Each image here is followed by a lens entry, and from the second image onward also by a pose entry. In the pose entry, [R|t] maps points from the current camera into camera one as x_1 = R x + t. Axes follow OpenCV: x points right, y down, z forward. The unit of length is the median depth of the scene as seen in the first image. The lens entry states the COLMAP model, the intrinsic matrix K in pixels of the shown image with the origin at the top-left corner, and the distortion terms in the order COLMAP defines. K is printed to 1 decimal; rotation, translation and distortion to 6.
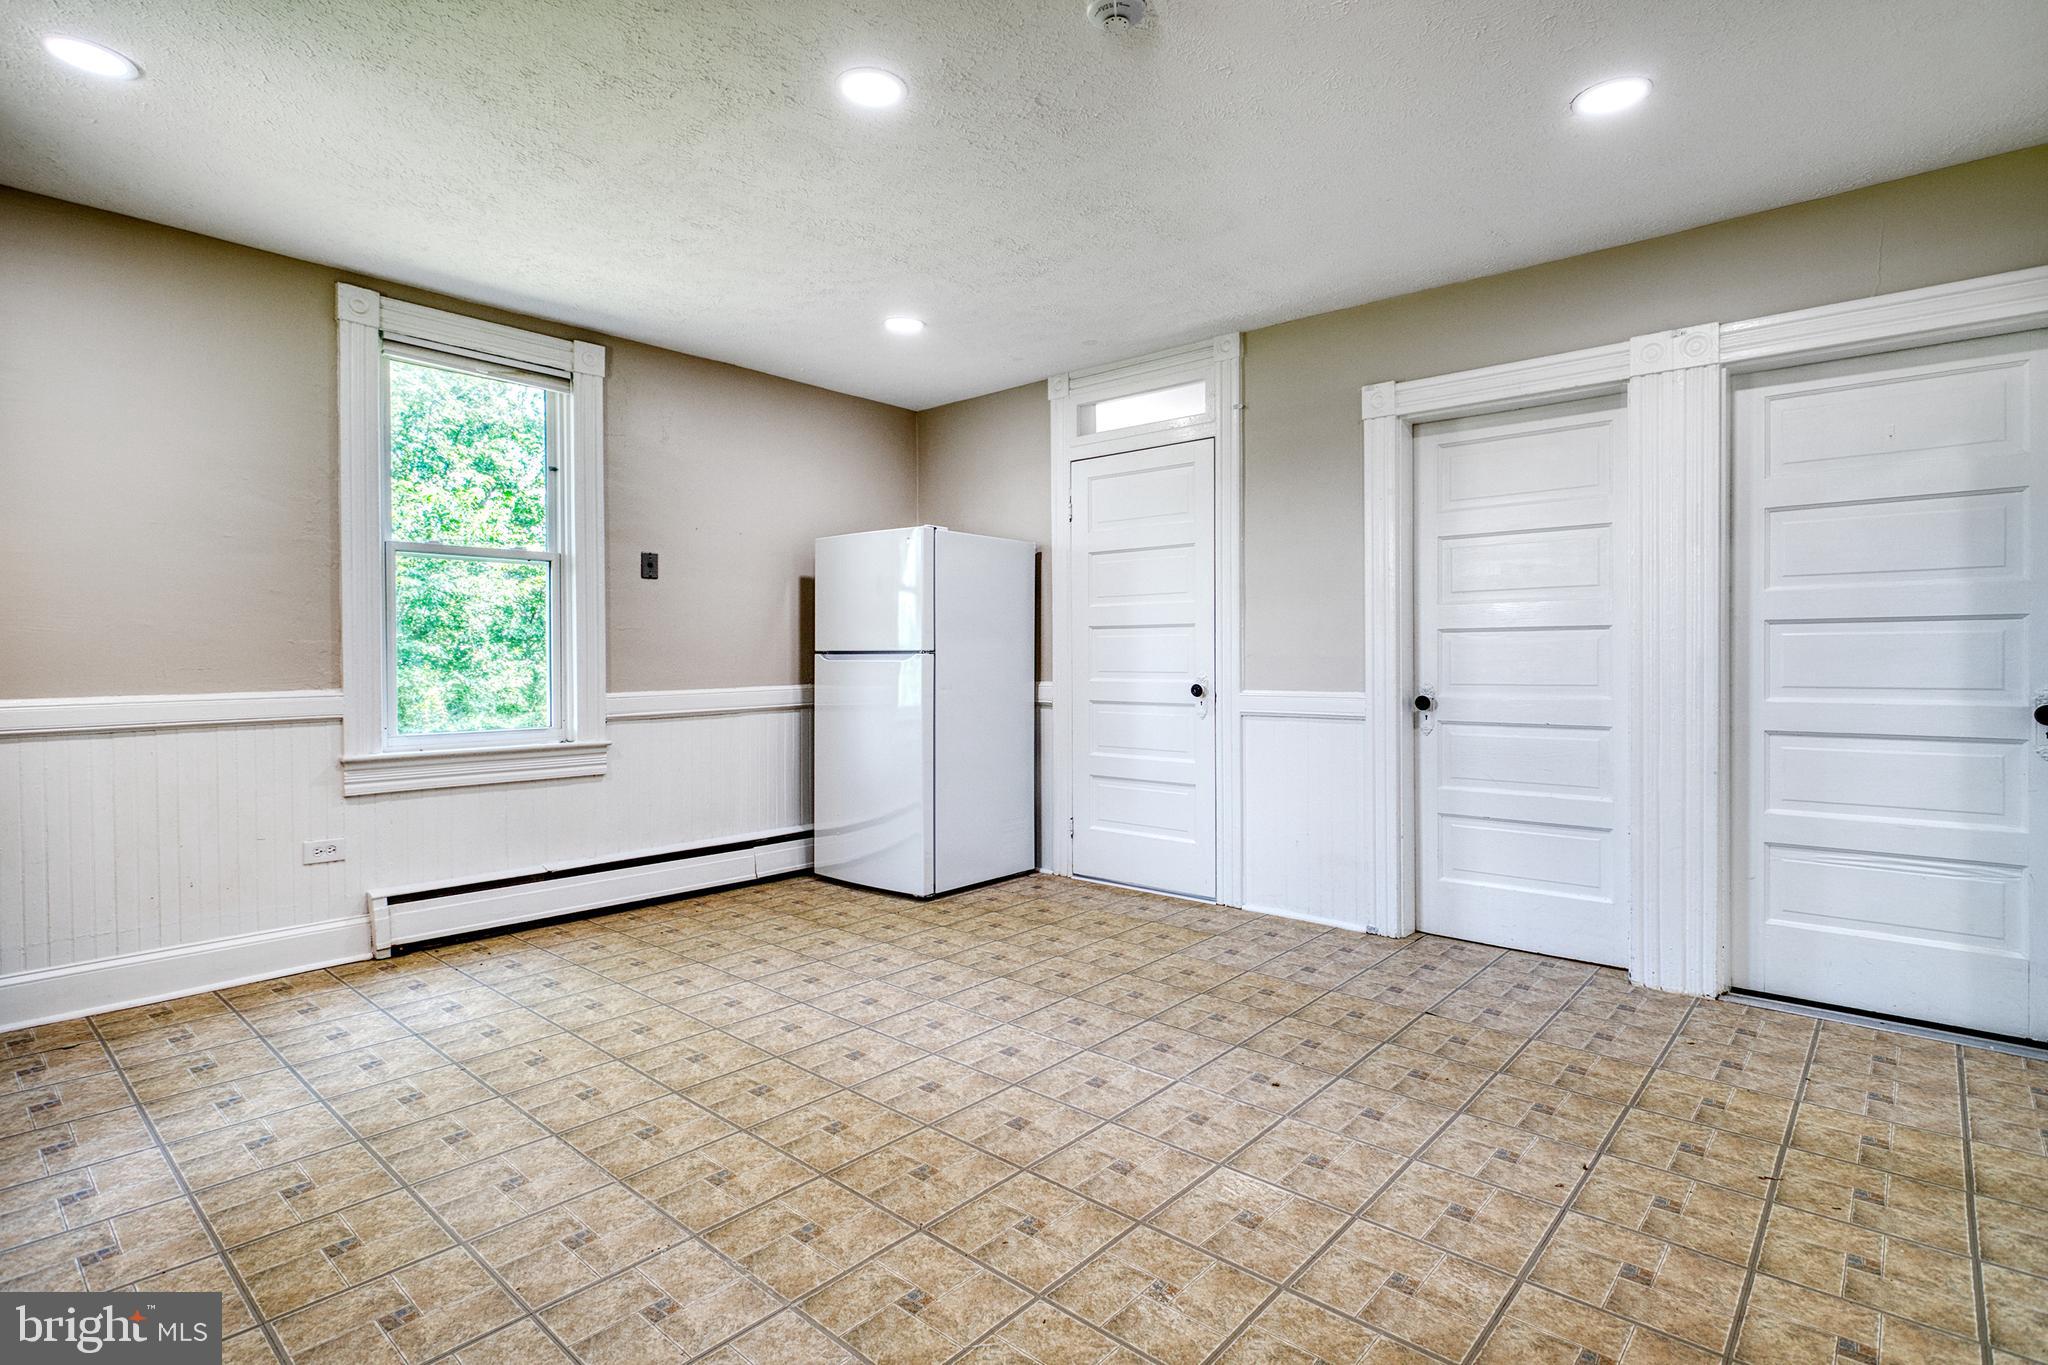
lens RADIAL K [[1000.4, 0, 1021.4], [0, 1000.4, 672.8], [0, 0, 1]] dist [0.002191, 0.000316]
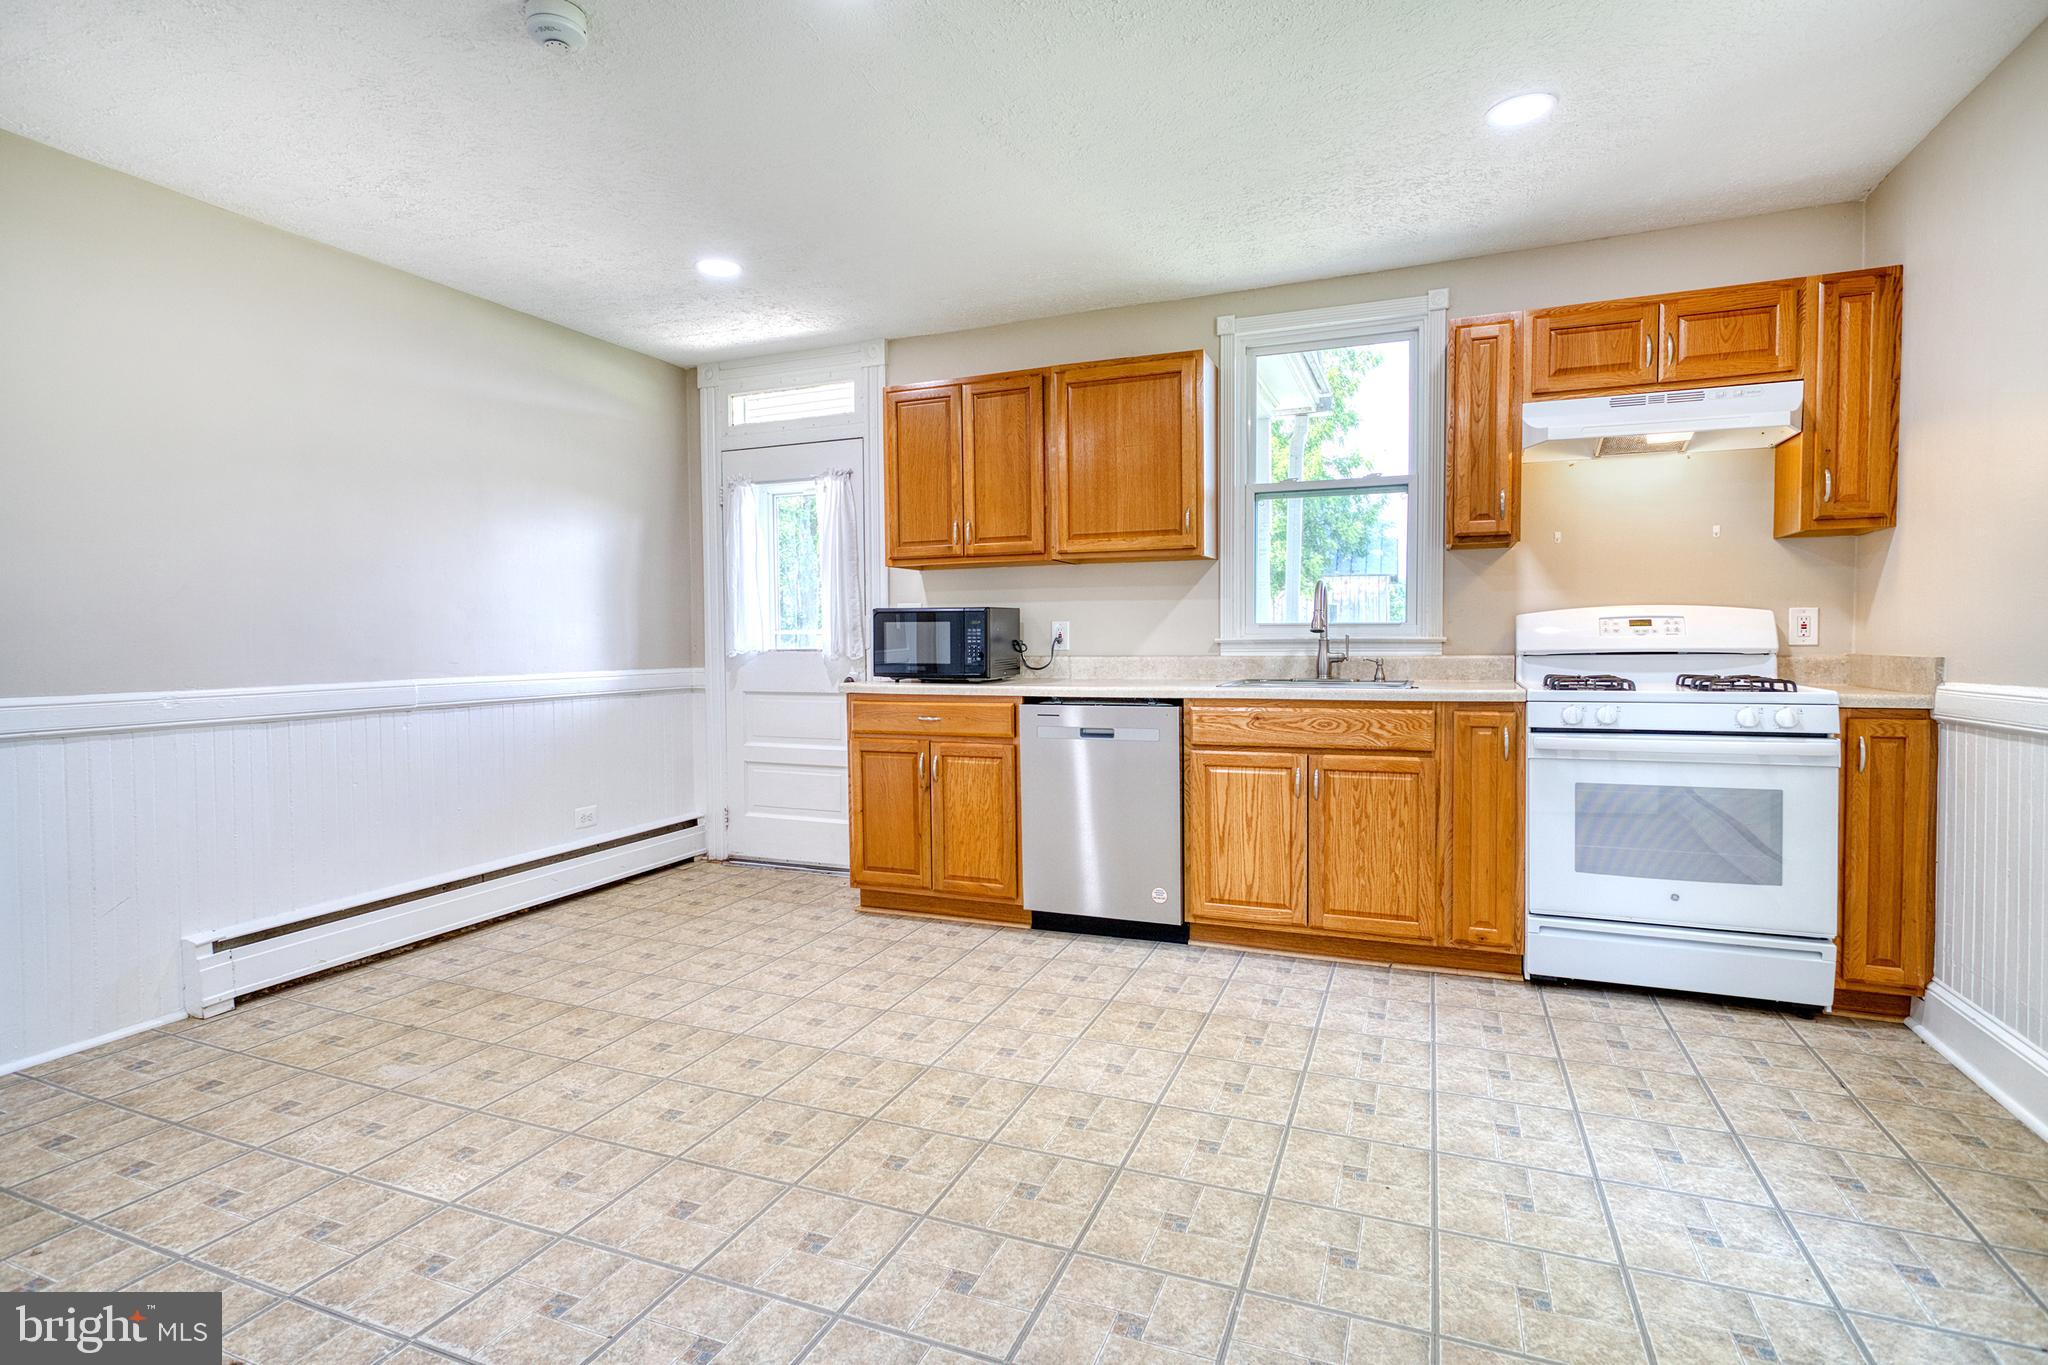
lens RADIAL K [[1000.4, 0, 1026.1], [0, 1000.4, 678.1], [0, 0, 1]] dist [0.002191, 0.000316]
pose [[-0.942853, 0.023529, -0.332379, -0.005156], [0.005702, 0.998497, 0.054508, -0.035879], [0.333162, 0.049498, -0.941570, 1.879851]]
